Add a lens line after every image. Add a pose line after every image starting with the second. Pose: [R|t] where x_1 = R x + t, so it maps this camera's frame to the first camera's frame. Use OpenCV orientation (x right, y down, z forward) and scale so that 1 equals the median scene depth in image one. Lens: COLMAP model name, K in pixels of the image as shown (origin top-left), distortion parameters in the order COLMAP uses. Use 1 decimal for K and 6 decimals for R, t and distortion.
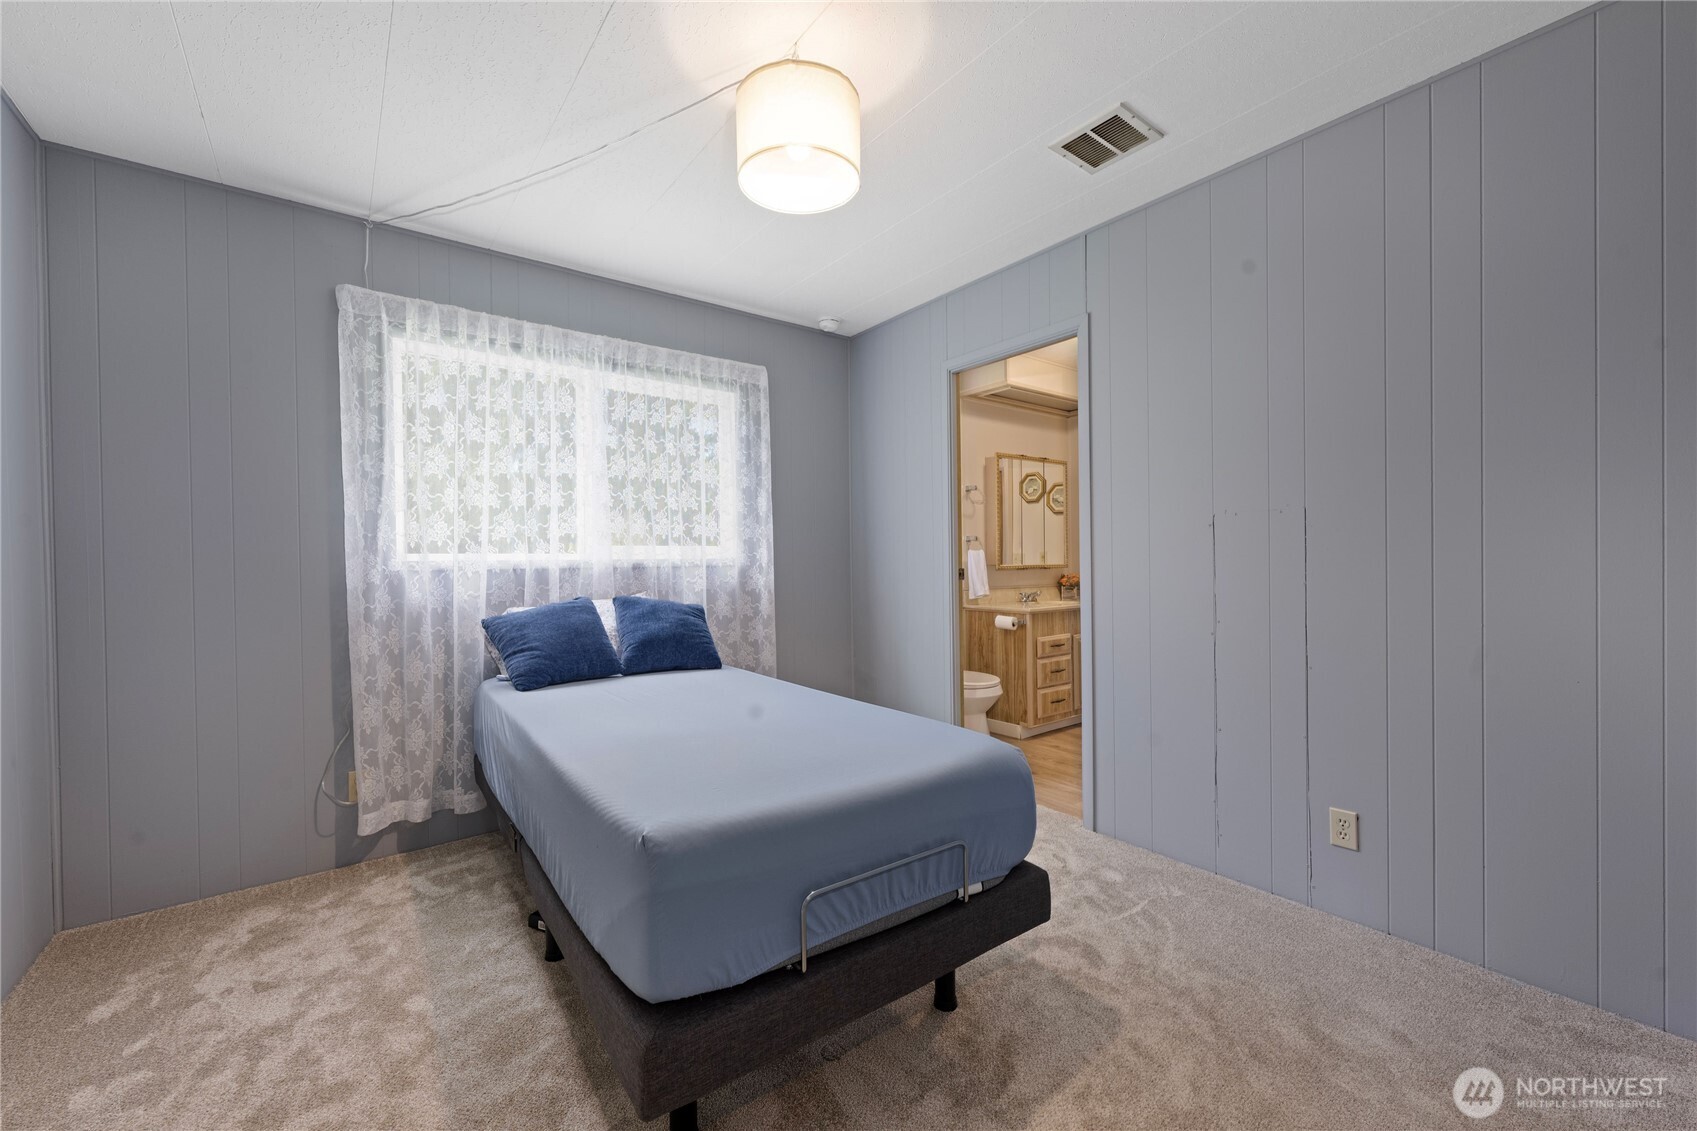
lens RADIAL K [[677.4, 0, 848.5], [0, 677.4, 565.5], [0, 0, 1]] dist [-0.001630, -0.000150]
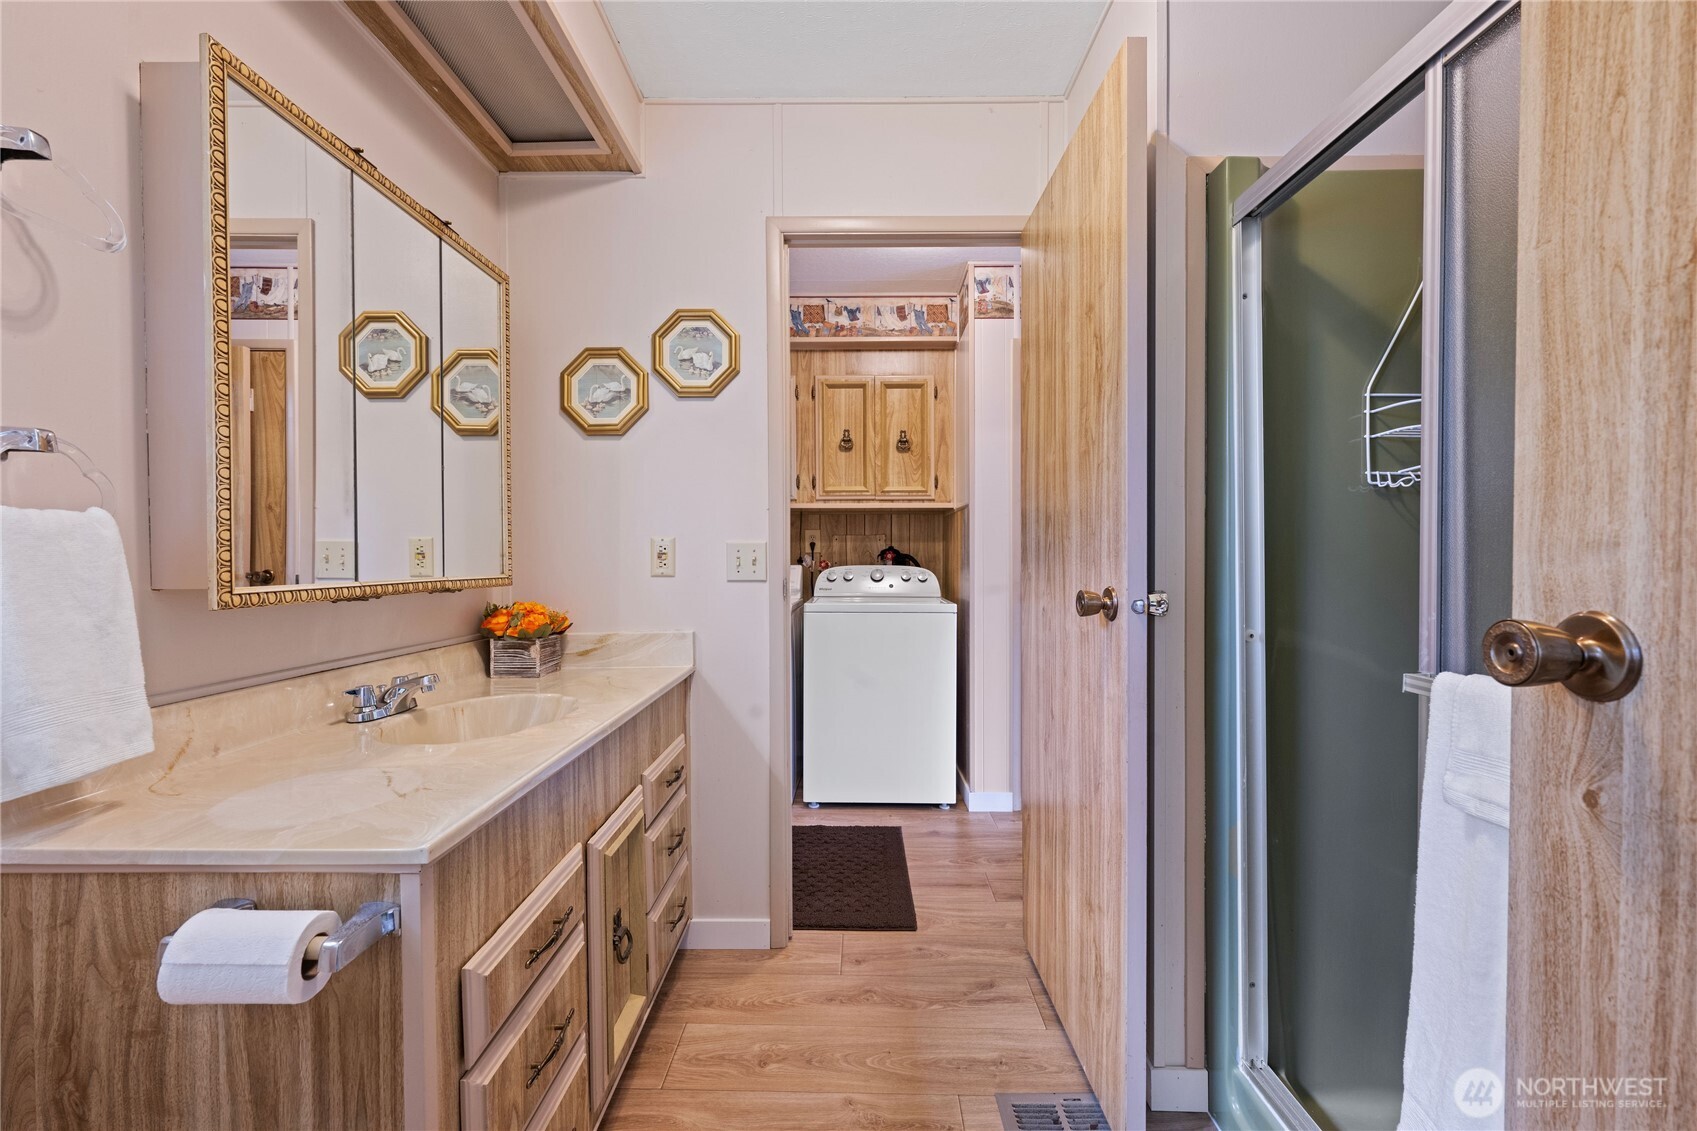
lens RADIAL K [[658.6, 0, 848.5], [0, 658.6, 565.5], [0, 0, 1]] dist [-0.001486, -0.000121]
pose [[0.611747, -0.003108, 0.791047, 0.223374], [-0.000503, 0.999991, 0.004318, -0.012572], [-0.791053, -0.003039, 0.611740, 0.902442]]
